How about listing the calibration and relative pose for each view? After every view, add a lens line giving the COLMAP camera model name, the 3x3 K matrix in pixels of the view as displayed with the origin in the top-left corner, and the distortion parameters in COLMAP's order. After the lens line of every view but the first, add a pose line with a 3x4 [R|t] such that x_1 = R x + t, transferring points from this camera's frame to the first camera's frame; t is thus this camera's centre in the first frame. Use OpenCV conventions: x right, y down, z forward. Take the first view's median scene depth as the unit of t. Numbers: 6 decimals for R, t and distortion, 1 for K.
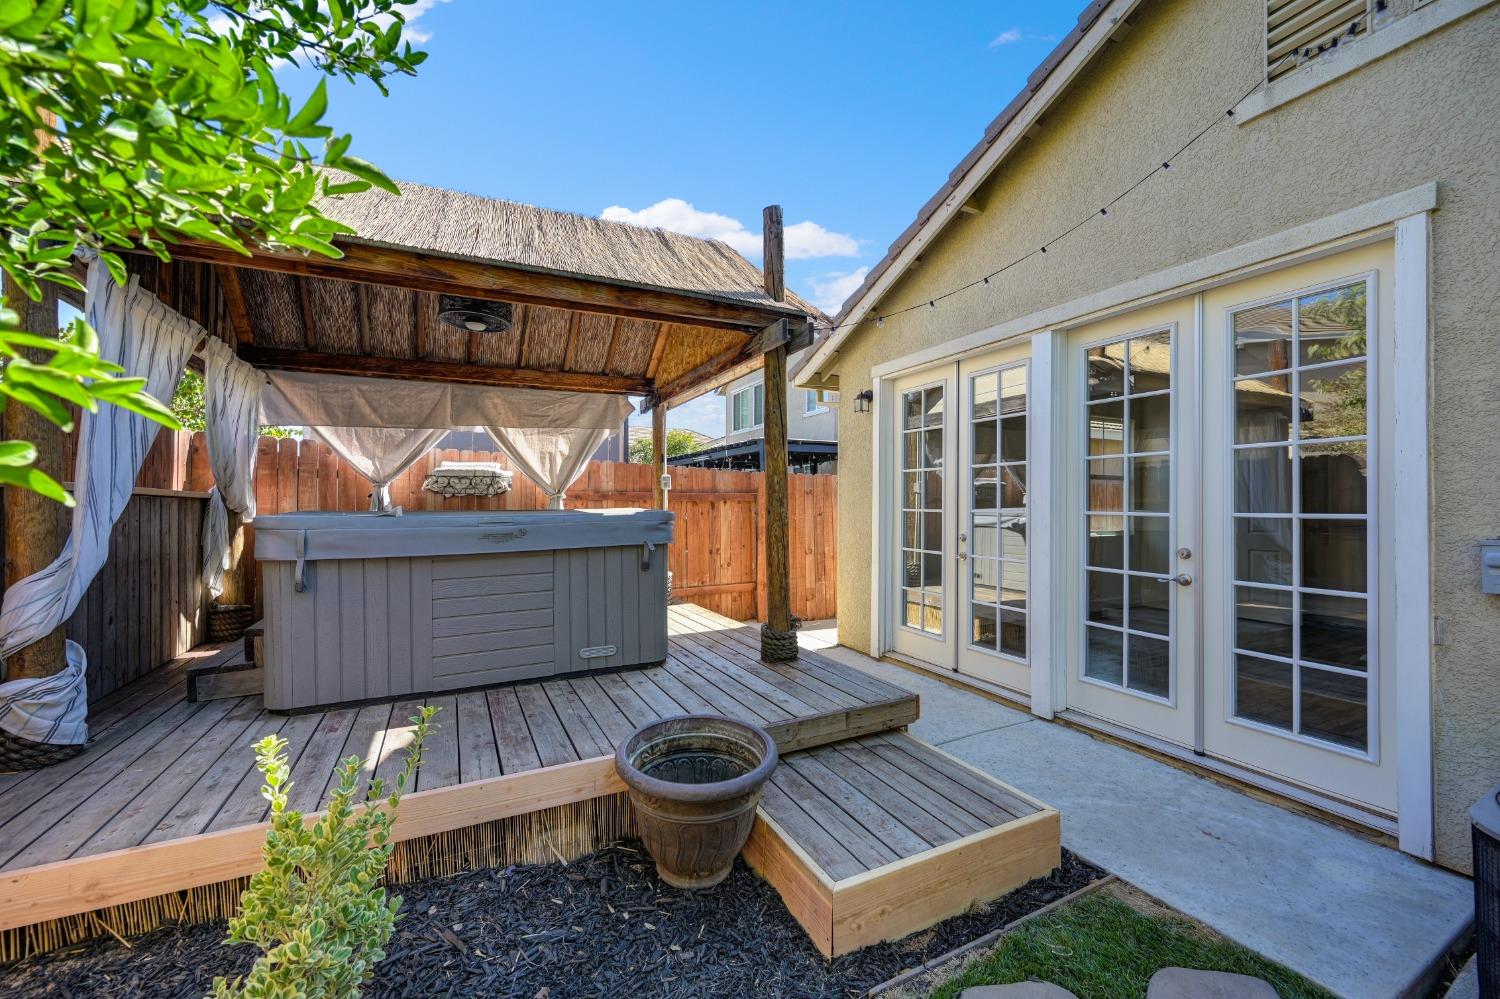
lens RADIAL K [[589.1, 0, 754.4], [0, 589.1, 502.6], [0, 0, 1]] dist [0.001700, -0.000559]
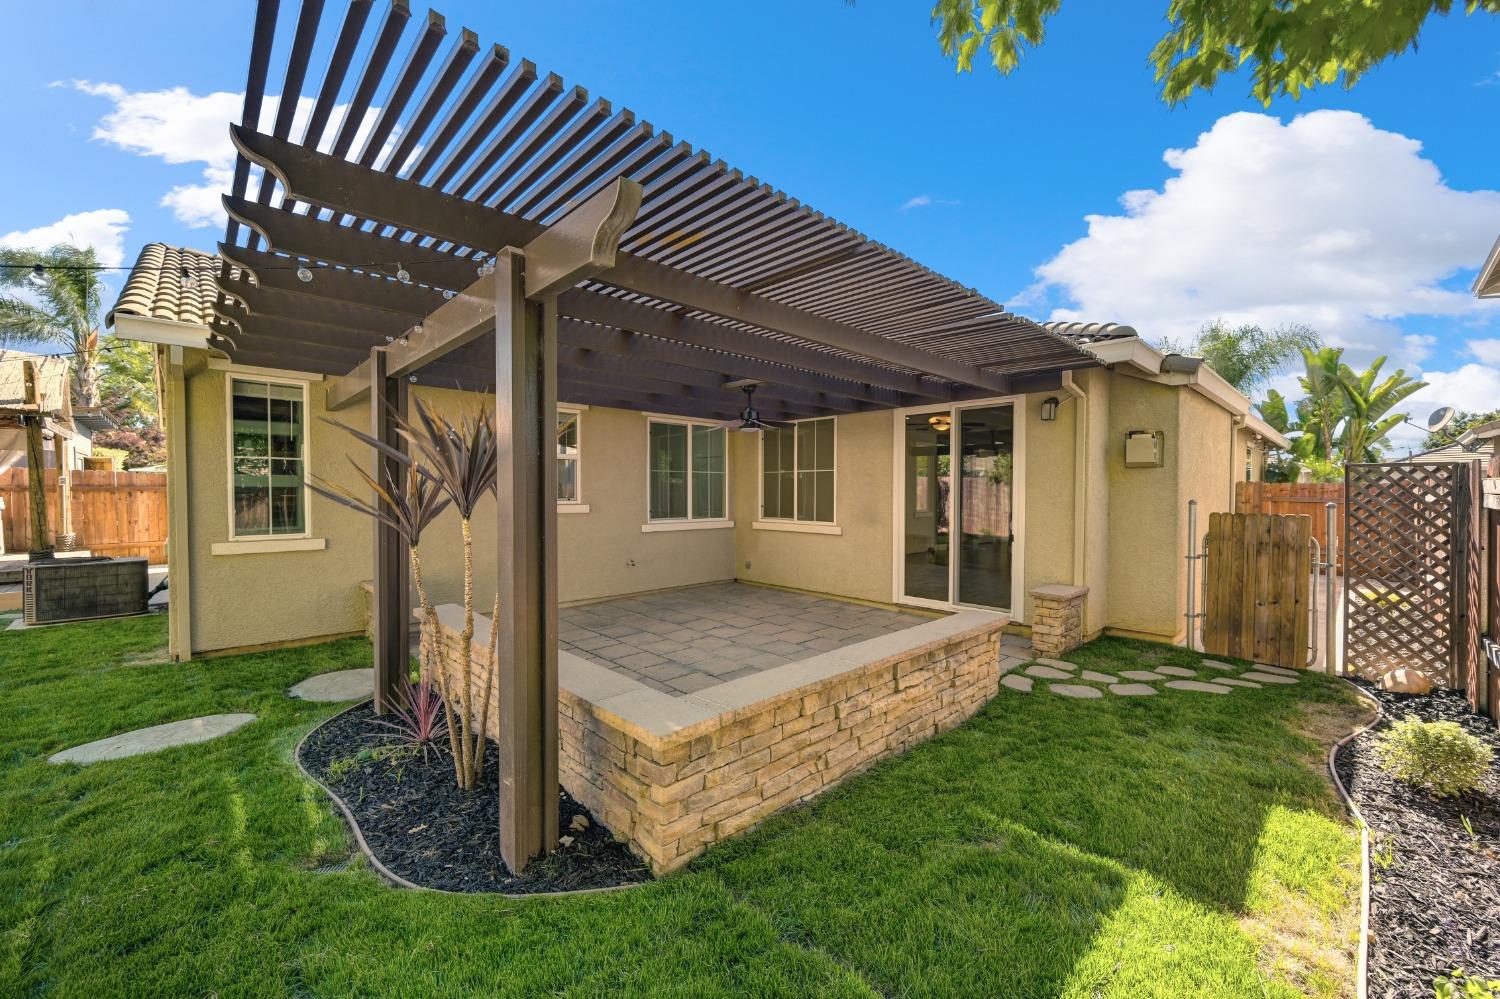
lens RADIAL K [[589.1, 0, 754.3], [0, 589.1, 499.6], [0, 0, 1]] dist [0.001700, -0.000559]
pose [[0.955739, -0.005705, 0.294160, 1.590802], [0.000303, 0.999831, 0.018406, -0.013681], [-0.294215, -0.017503, 0.955579, -1.558739]]
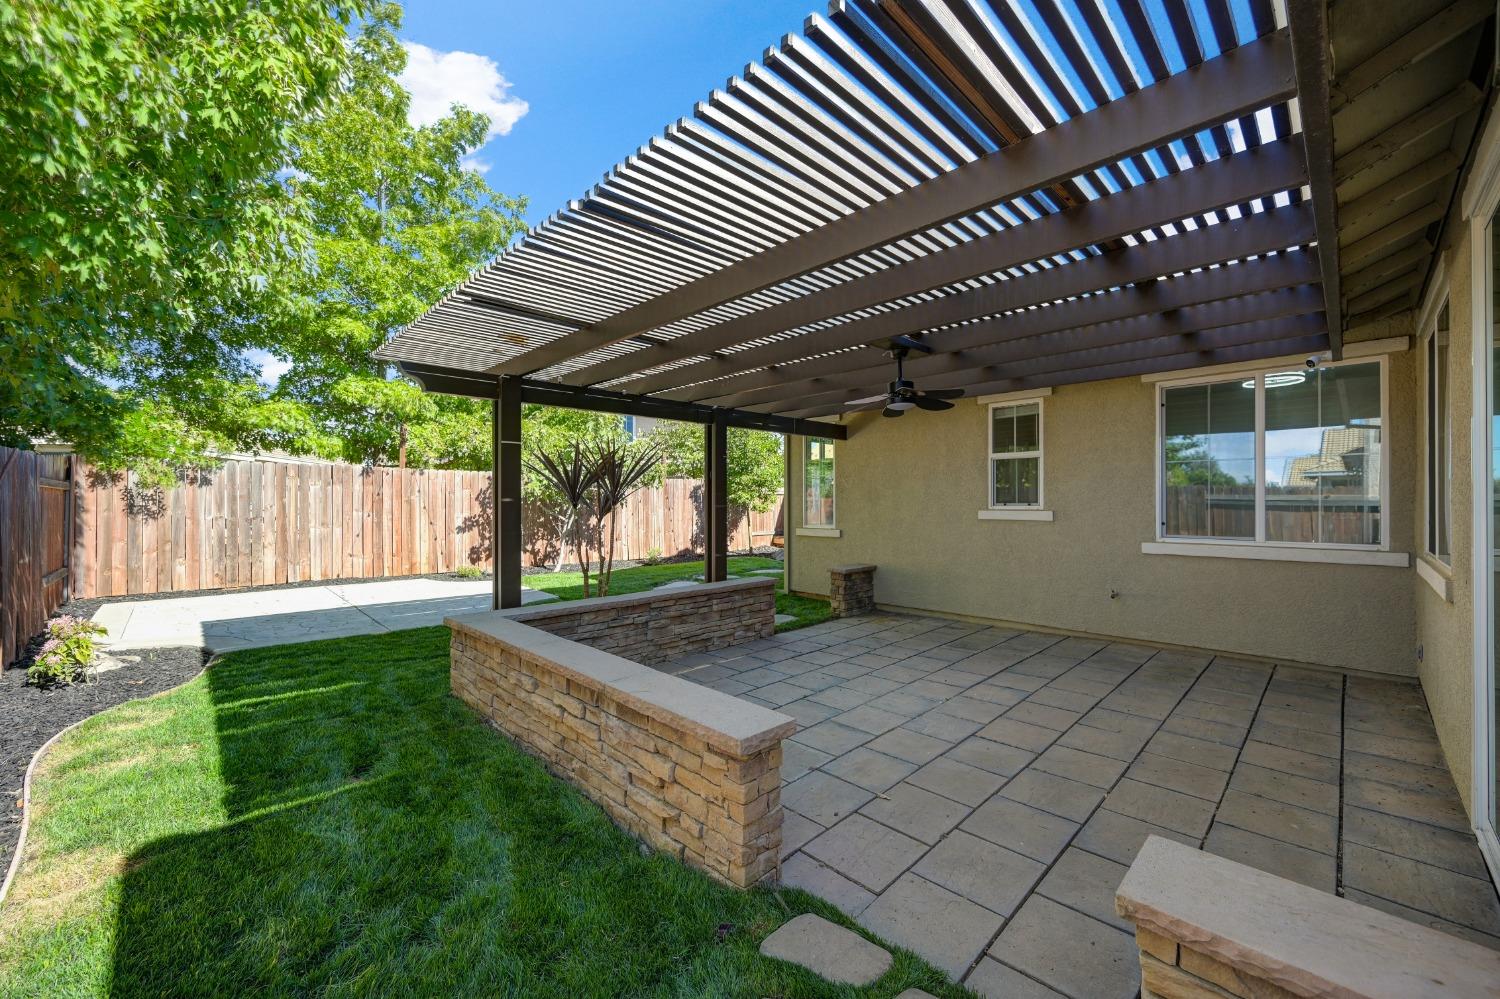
lens RADIAL K [[589.1, 0, 756.8], [0, 589.1, 491.9], [0, 0, 1]] dist [0.001700, -0.000559]
pose [[0.308857, -0.020702, -0.950883, 2.693532], [0.005206, 0.999785, -0.020076, 0.010070], [0.951094, 0.001250, 0.308898, -0.909584]]
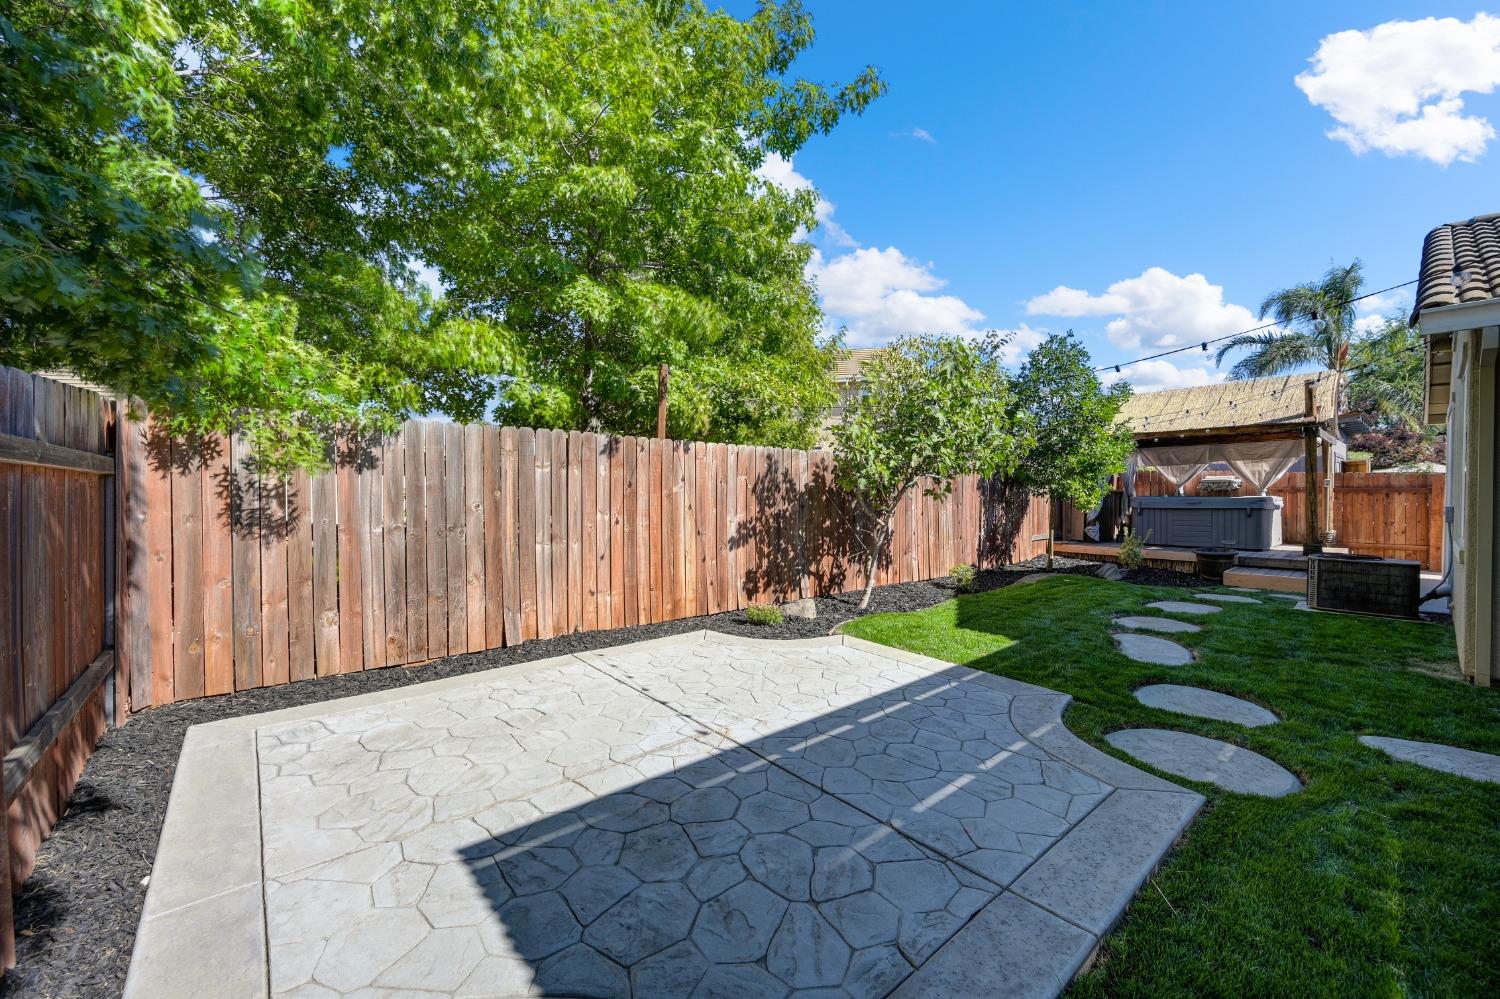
lens RADIAL K [[589.1, 0, 758.6], [0, 589.1, 504.1], [0, 0, 1]] dist [0.001700, -0.000559]
pose [[0.256992, 0.018901, -0.966229, 1.525299], [0.003170, 0.999787, 0.020400, -0.013836], [0.966408, -0.008306, 0.256878, -1.592466]]
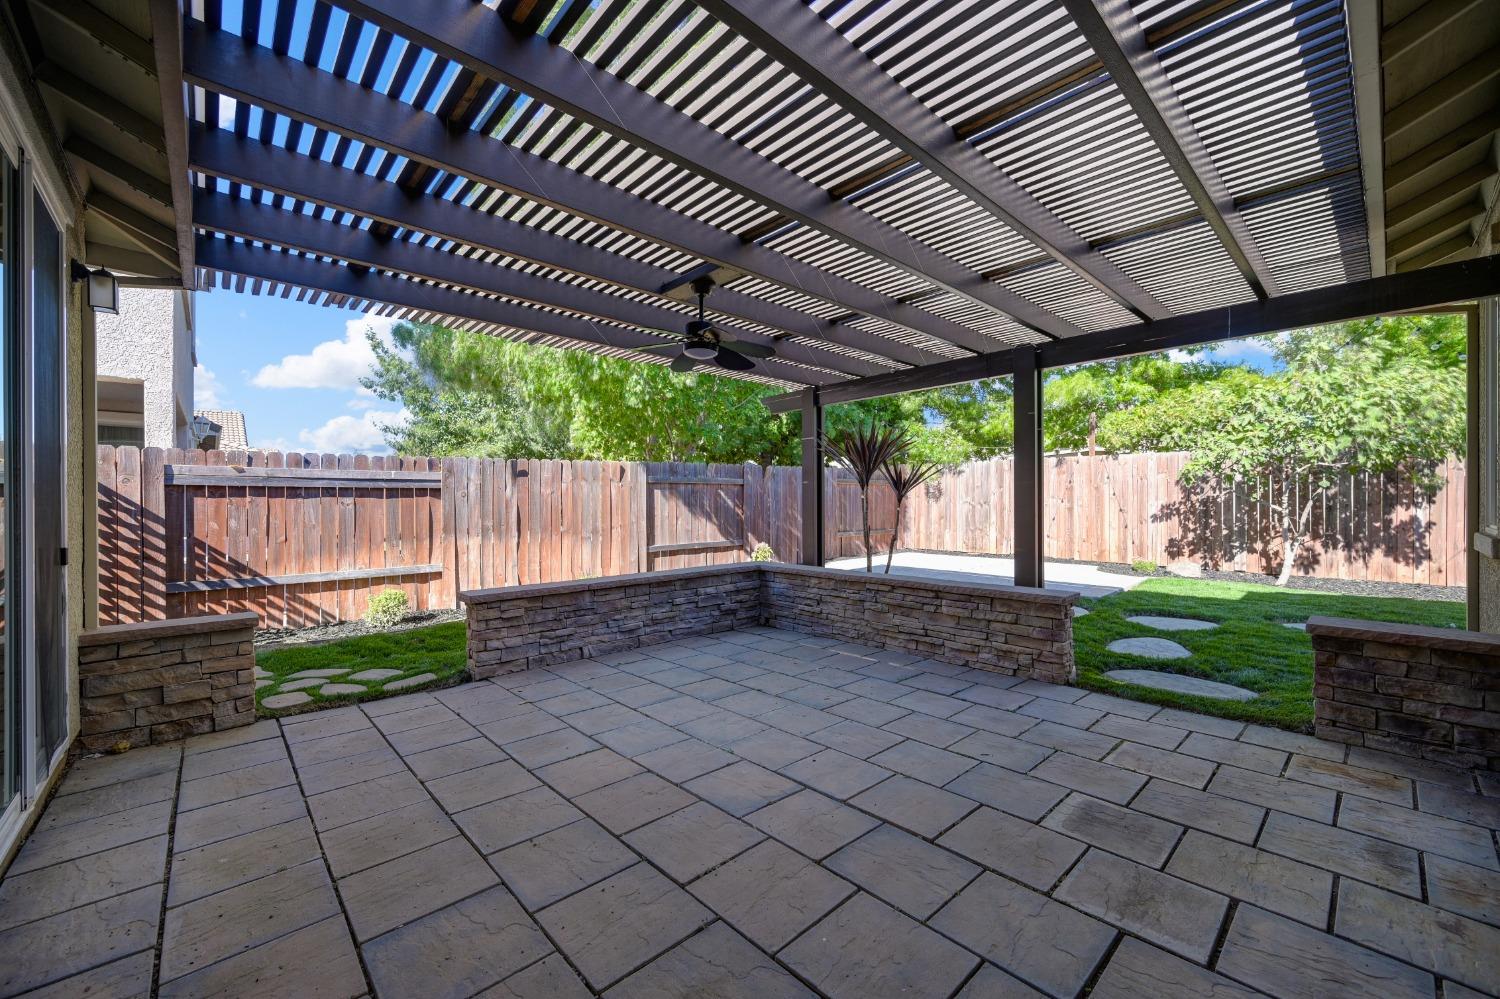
lens RADIAL K [[589.1, 0, 759.5], [0, 589.1, 505.0], [0, 0, 1]] dist [0.001700, -0.000559]
pose [[-0.959736, 0.004746, -0.280863, 2.056987], [0.004411, 0.999989, 0.001822, 0.048053], [0.280868, 0.000510, -0.959746, 0.268849]]
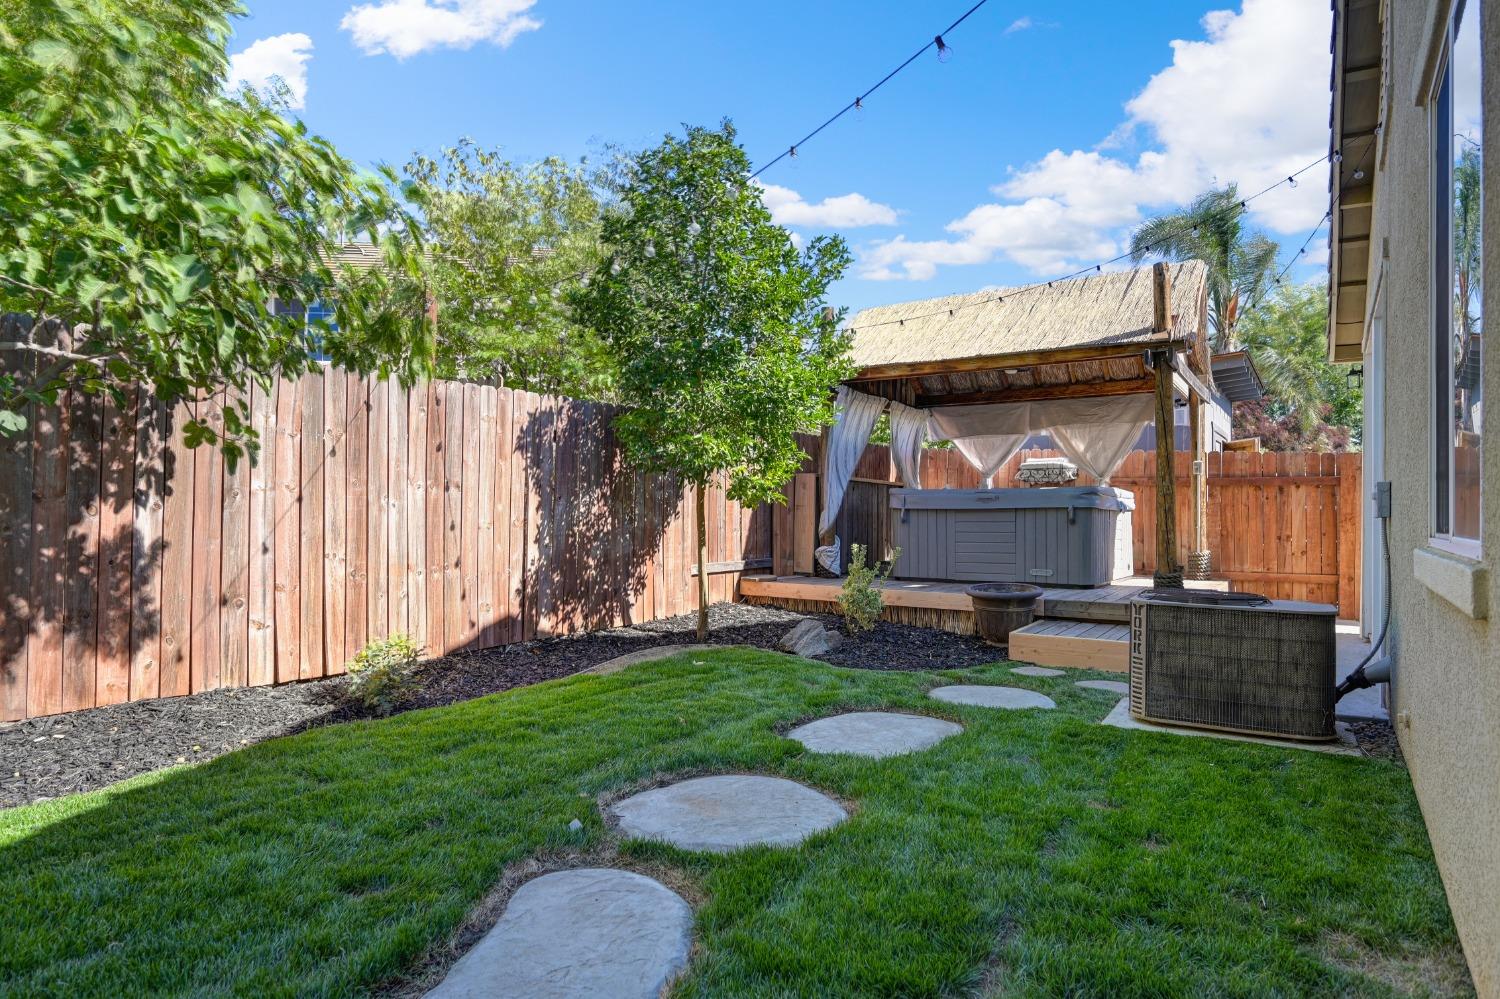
lens RADIAL K [[885.3, 0, 754.4], [0, 885.3, 498.1], [0, 0, 1]] dist [-0.004807, 0.000715]
pose [[0.509915, -0.007054, -0.860196, 1.045455], [-0.008728, 0.999872, -0.013374, 0.064099], [0.860180, 0.014328, 0.509789, -0.676814]]
